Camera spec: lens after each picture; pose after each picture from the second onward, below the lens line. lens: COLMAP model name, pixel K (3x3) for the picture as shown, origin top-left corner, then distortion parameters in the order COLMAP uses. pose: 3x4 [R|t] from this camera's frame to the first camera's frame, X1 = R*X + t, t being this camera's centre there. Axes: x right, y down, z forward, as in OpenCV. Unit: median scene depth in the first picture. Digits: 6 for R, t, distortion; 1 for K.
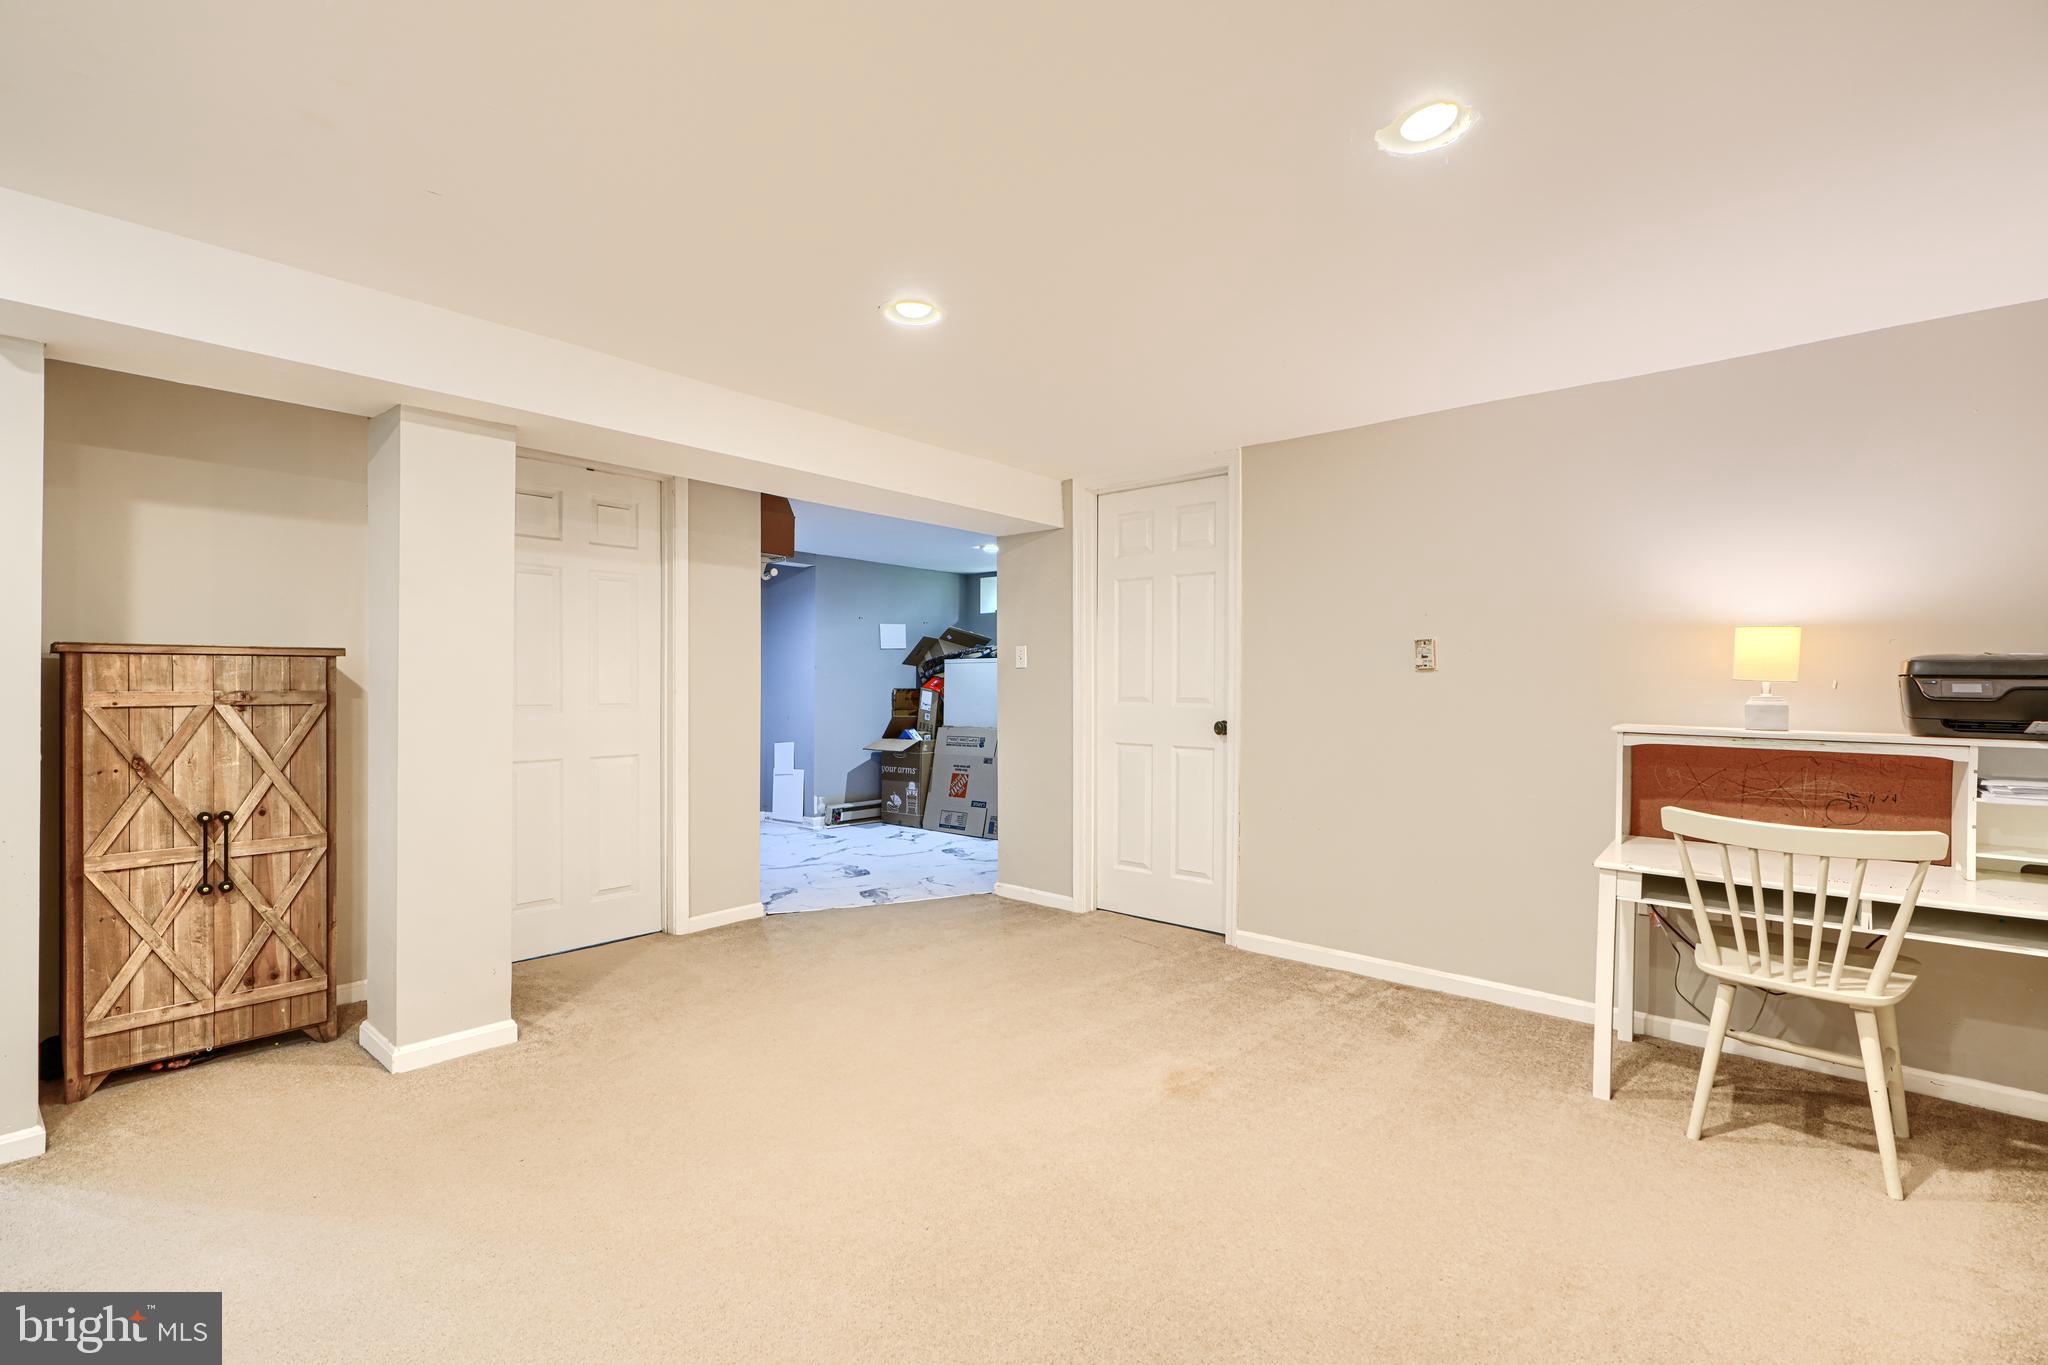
lens RADIAL K [[927.0, 0, 1024.0], [0, 927.0, 682.5], [0, 0, 1]] dist [0.001309, 0.000336]
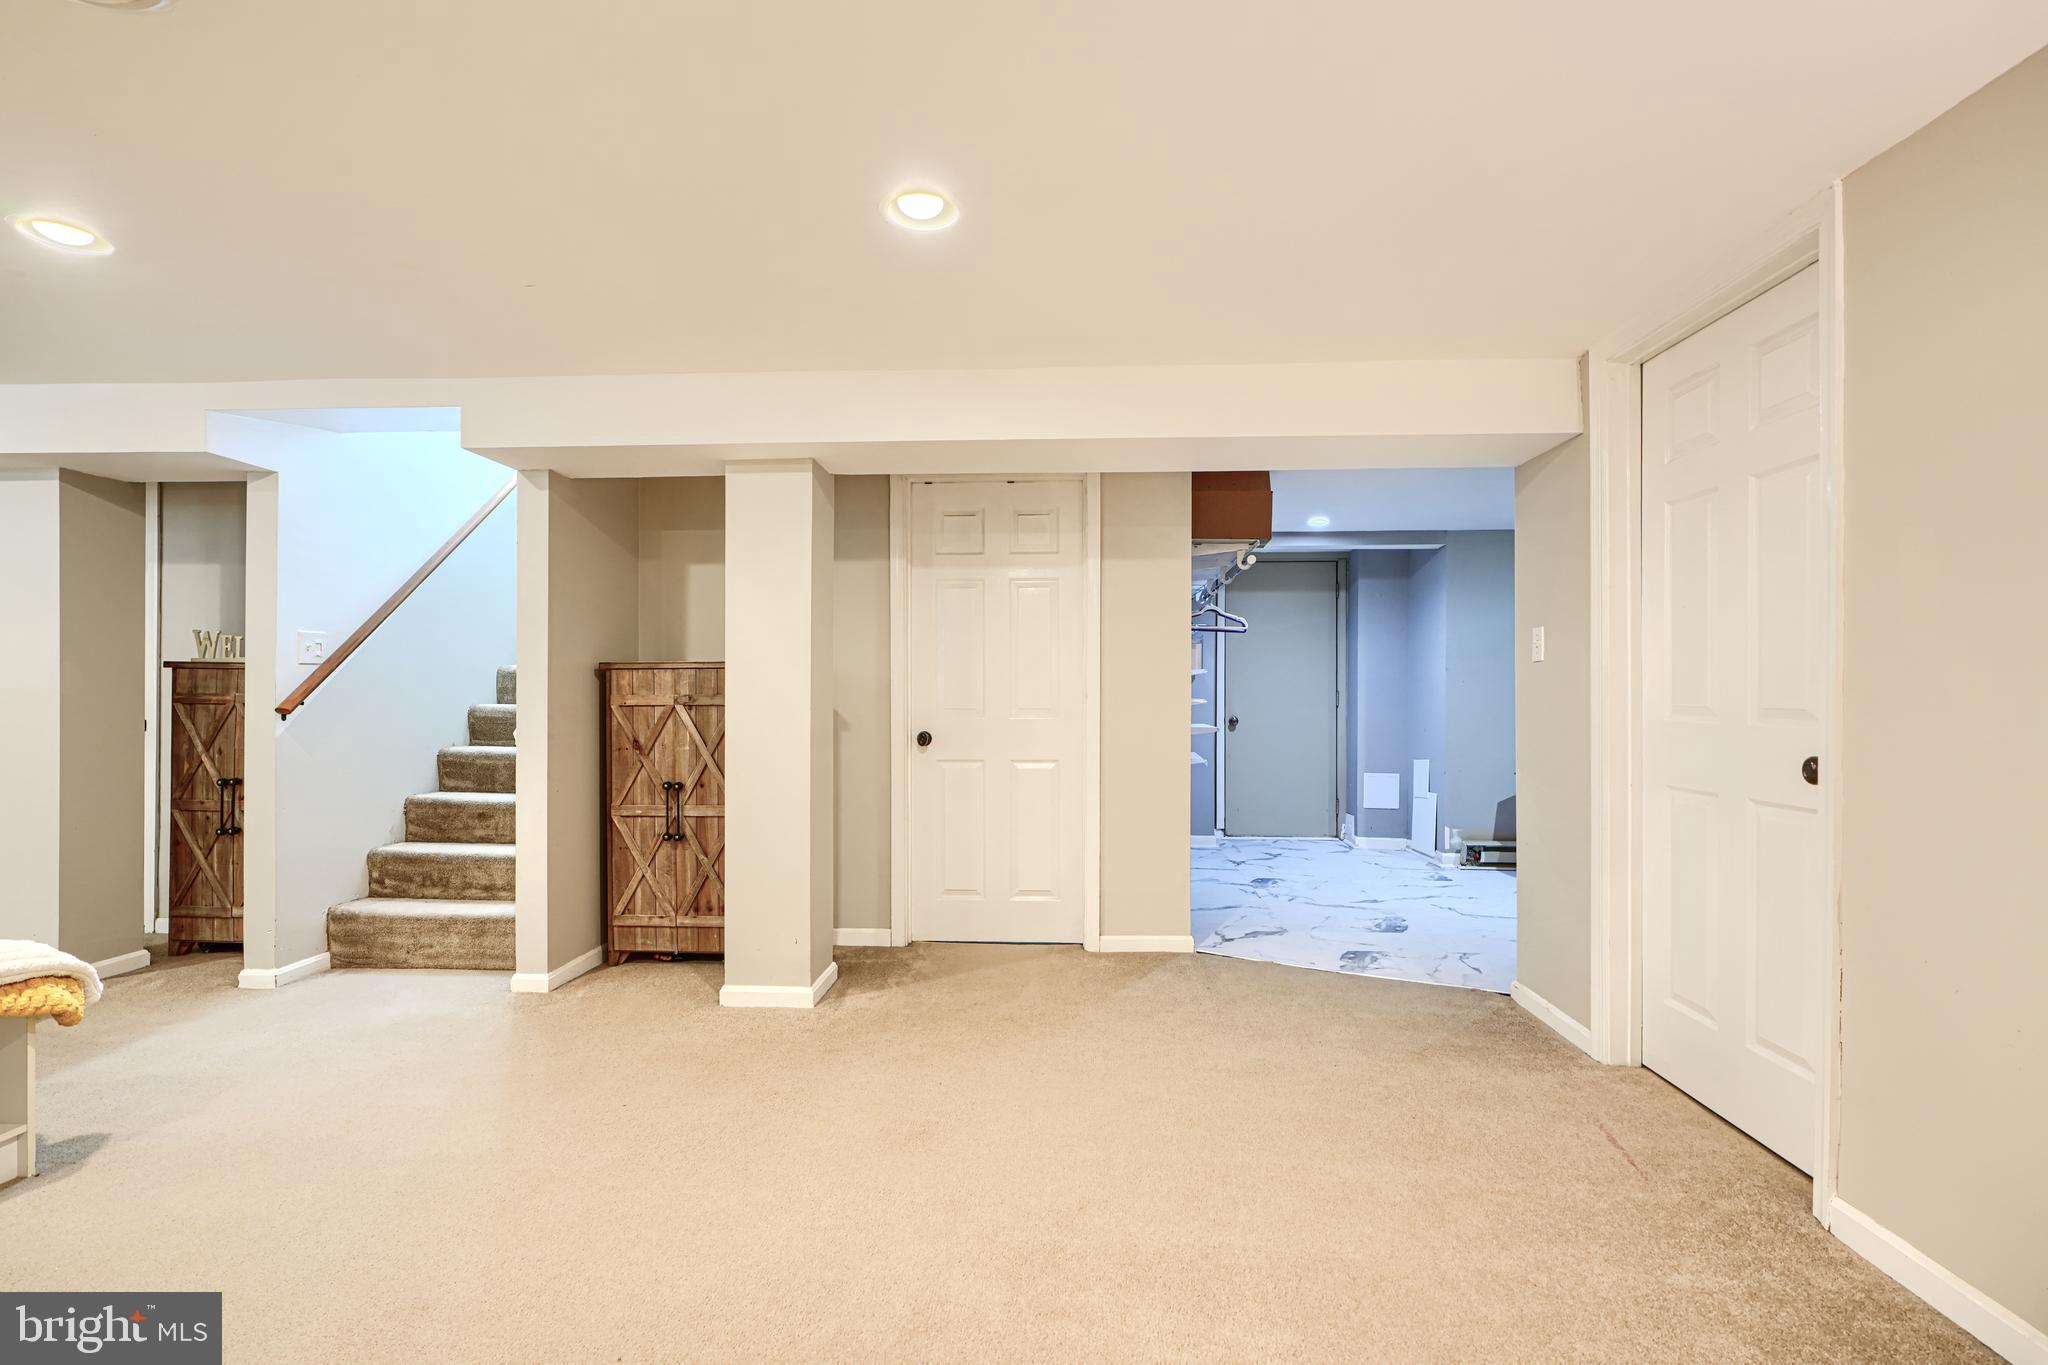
lens RADIAL K [[920.9, 0, 1024.9], [0, 920.9, 698.4], [0, 0, 1]] dist [0.000362, -0.000088]
pose [[0.607405, 0.000763, -0.794392, 0.515274], [0.003968, 0.999984, 0.003994, 0.010729], [0.794383, -0.005578, 0.607392, 0.557655]]
